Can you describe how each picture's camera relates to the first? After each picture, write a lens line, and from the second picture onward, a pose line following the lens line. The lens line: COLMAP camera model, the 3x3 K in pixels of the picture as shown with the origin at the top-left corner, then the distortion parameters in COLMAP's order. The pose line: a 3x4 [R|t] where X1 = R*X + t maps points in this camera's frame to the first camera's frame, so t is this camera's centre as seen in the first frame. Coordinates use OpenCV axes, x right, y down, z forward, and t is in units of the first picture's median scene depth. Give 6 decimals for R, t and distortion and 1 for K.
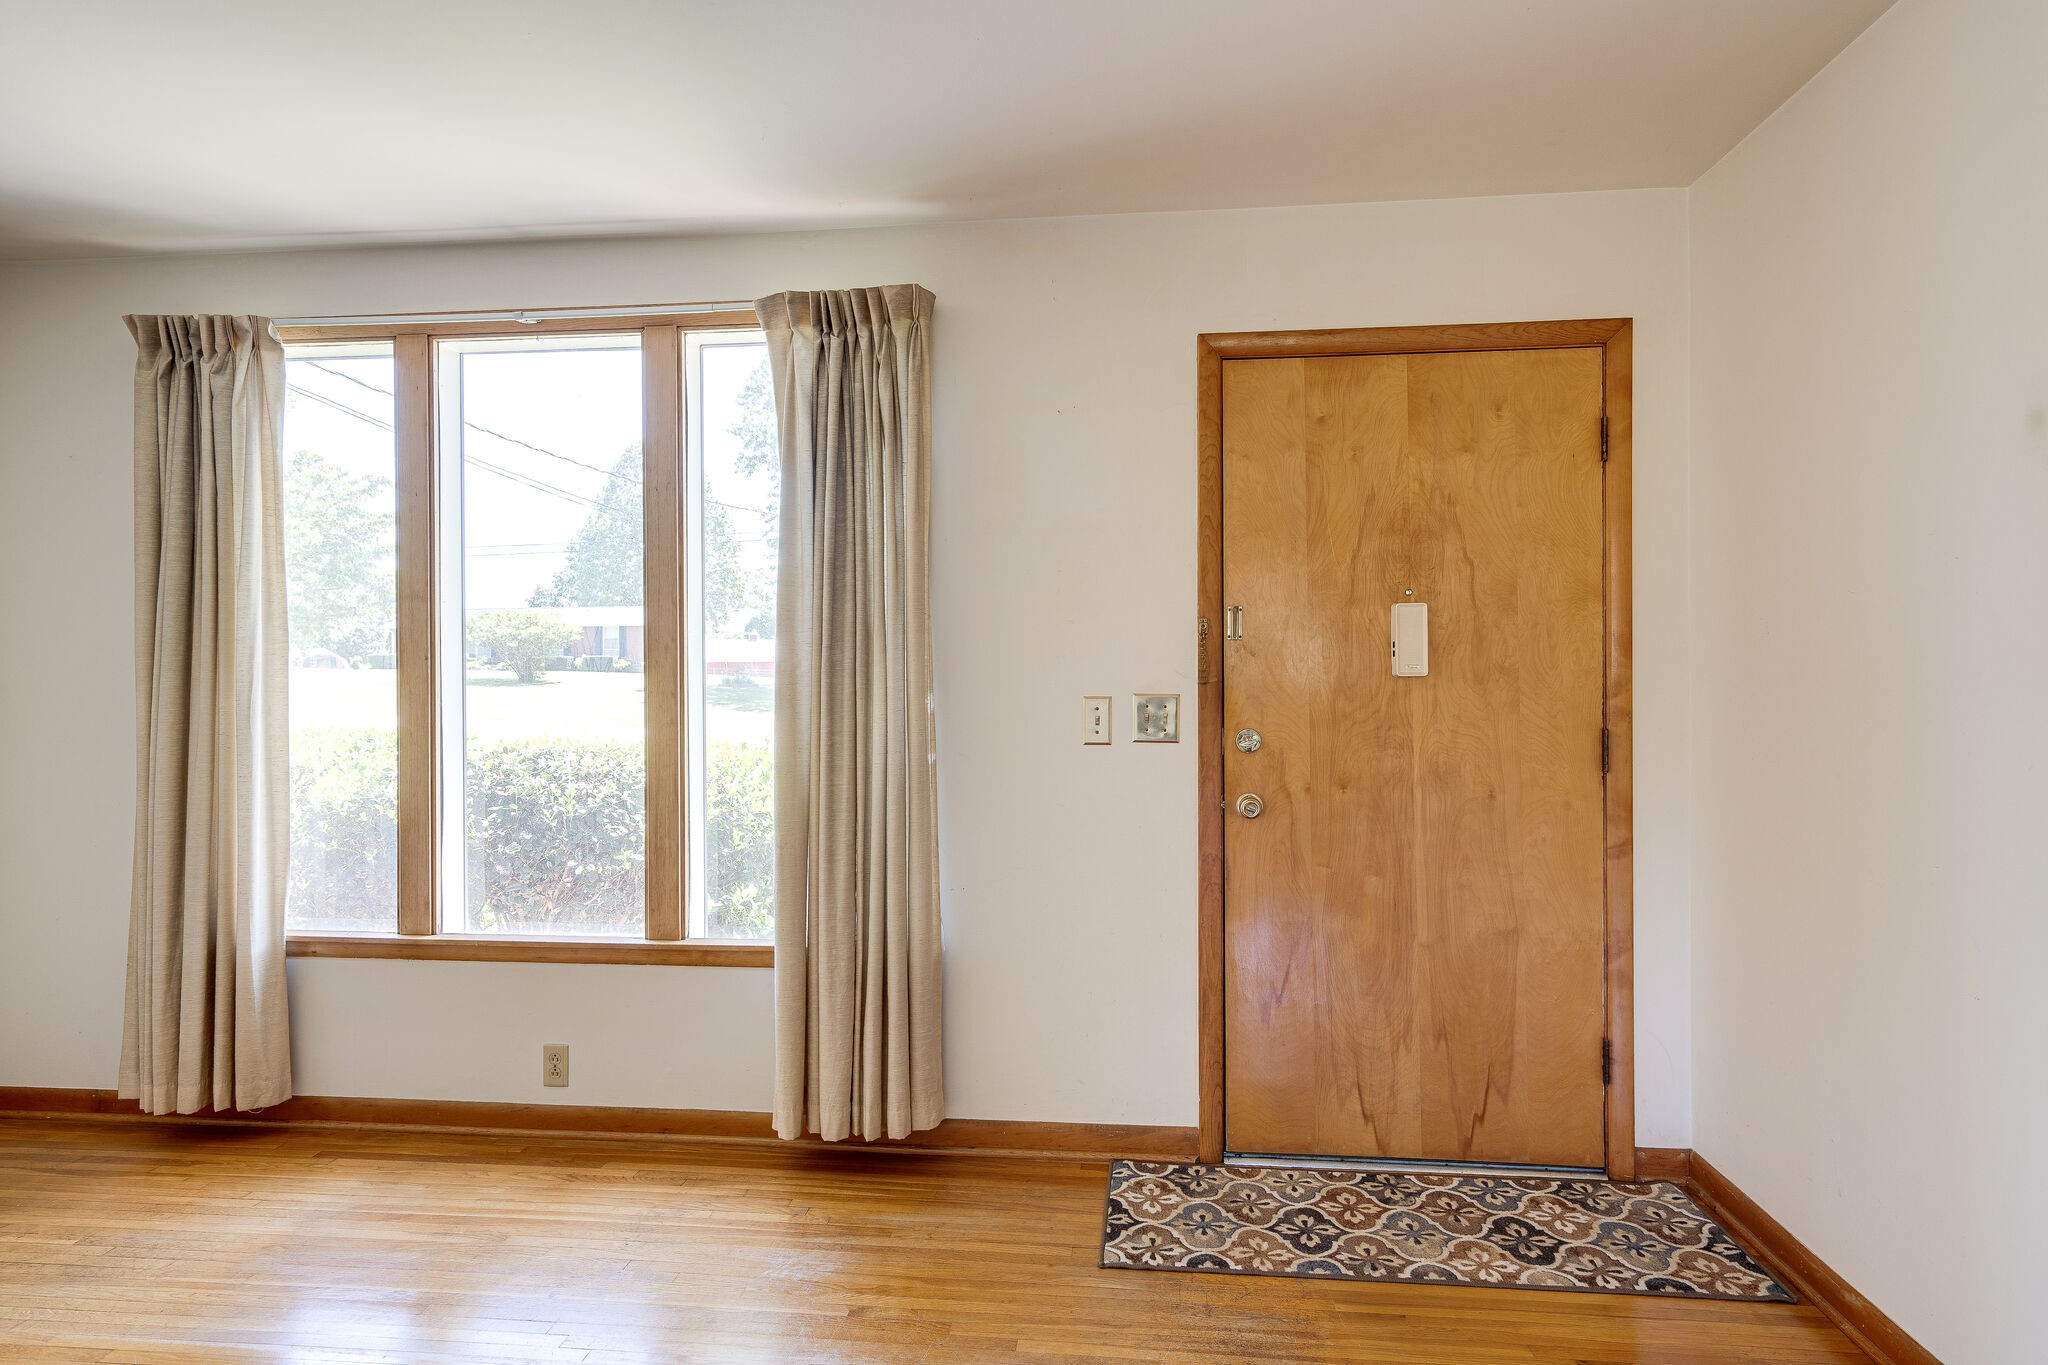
lens RADIAL K [[1131.8, 0, 1024.0], [0, 1131.8, 682.5], [0, 0, 1]] dist [0.008584, -0.000358]
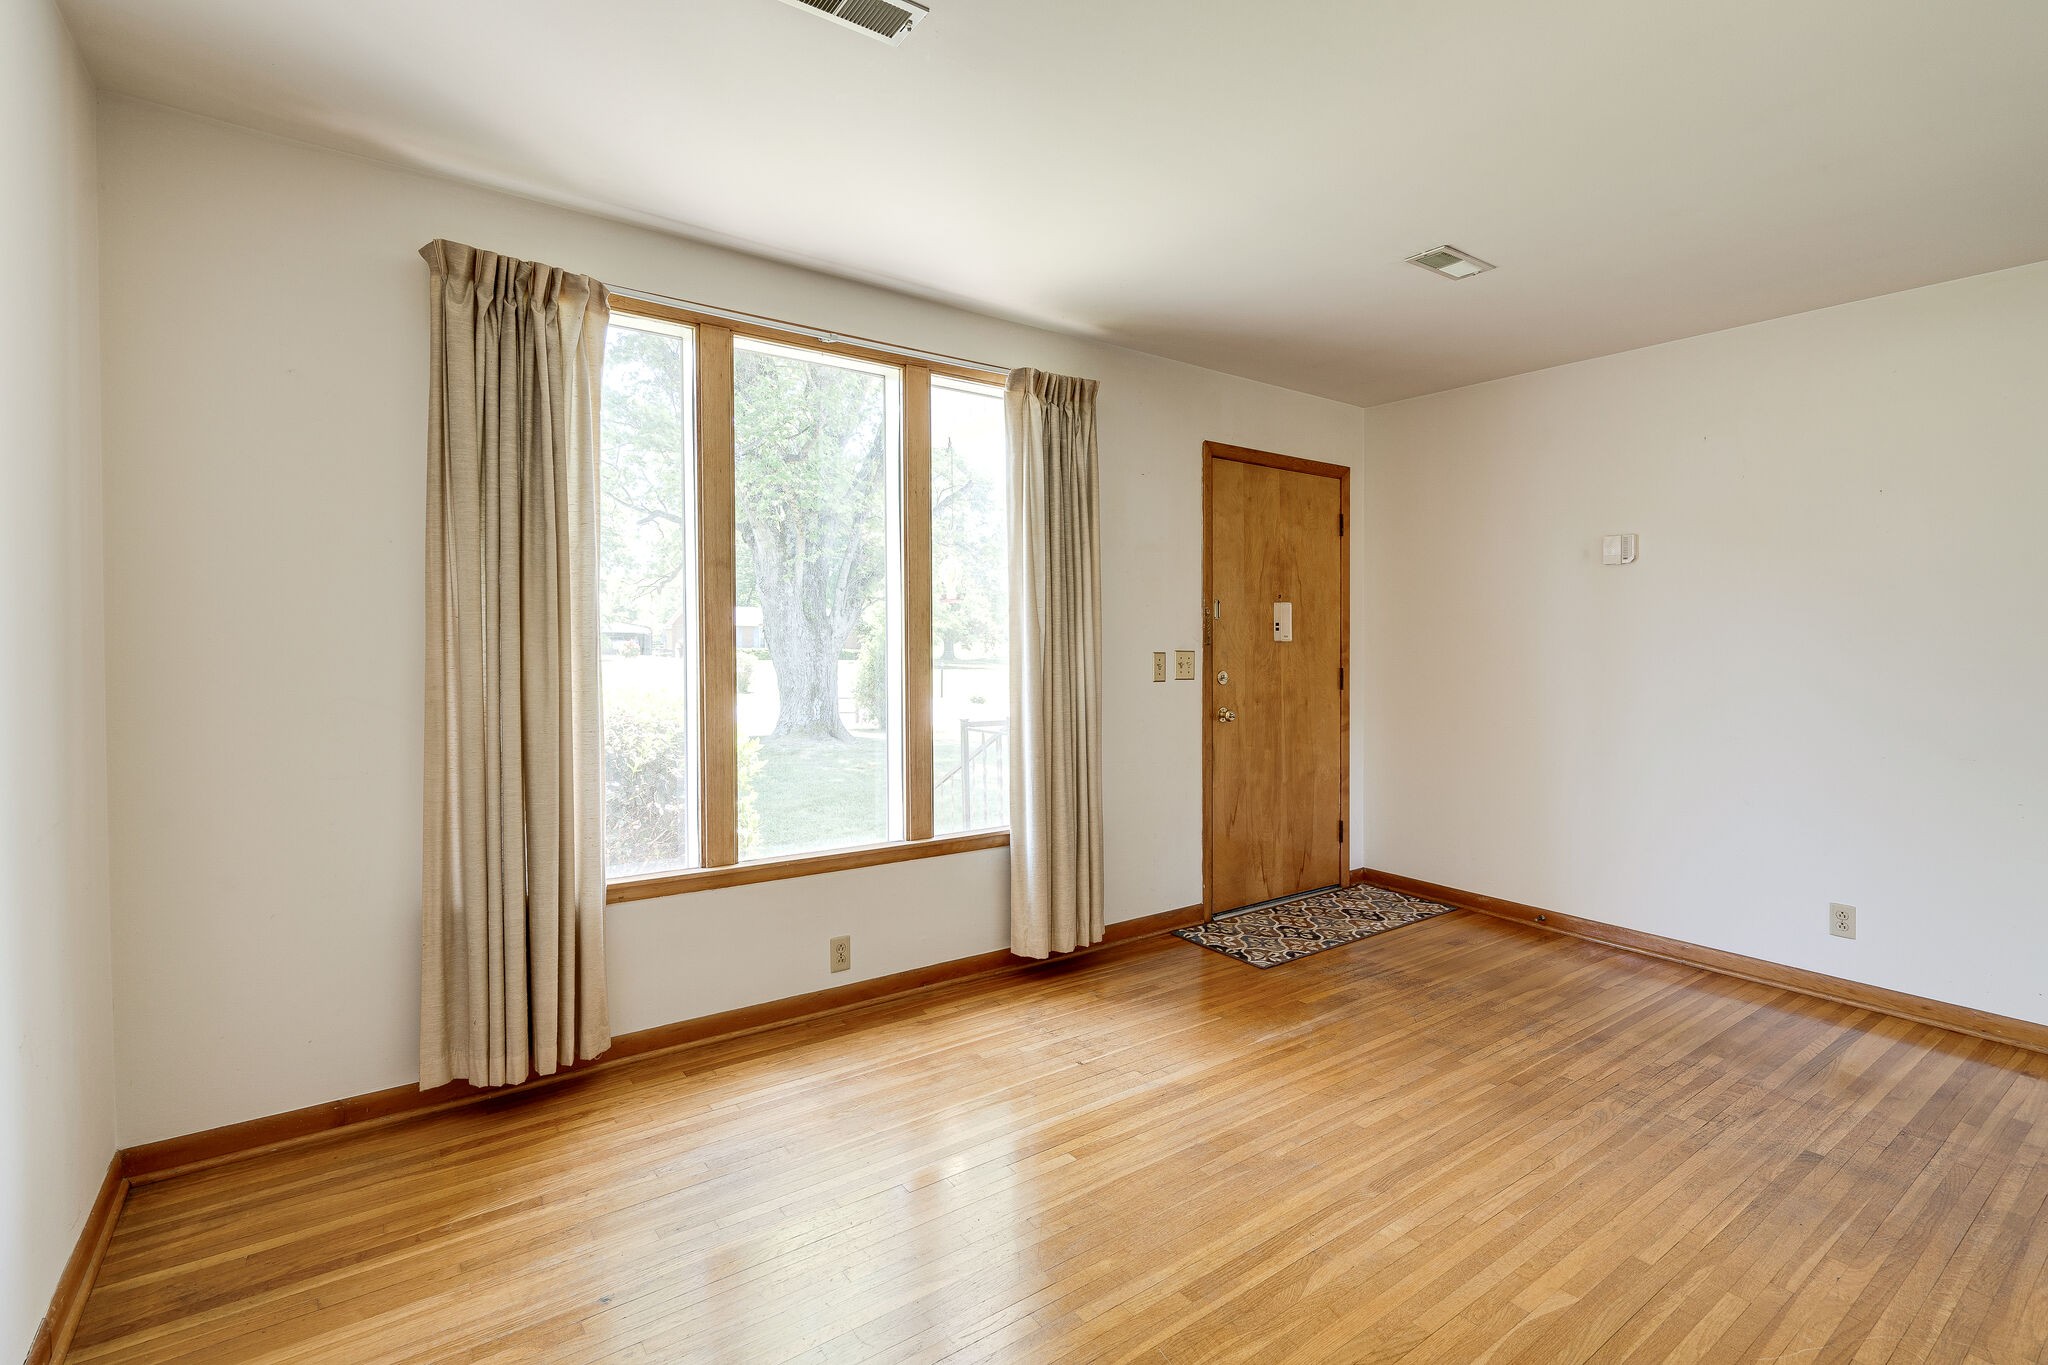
lens RADIAL K [[968.5, 0, 1024.5], [0, 968.5, 643.9], [0, 0, 1]] dist [0.000607, 0.000030]
pose [[0.734698, 0.006115, 0.678366, -1.055440], [-0.007617, 0.999971, -0.000765, 0.003132], [-0.678351, -0.004605, 0.734723, 0.108989]]
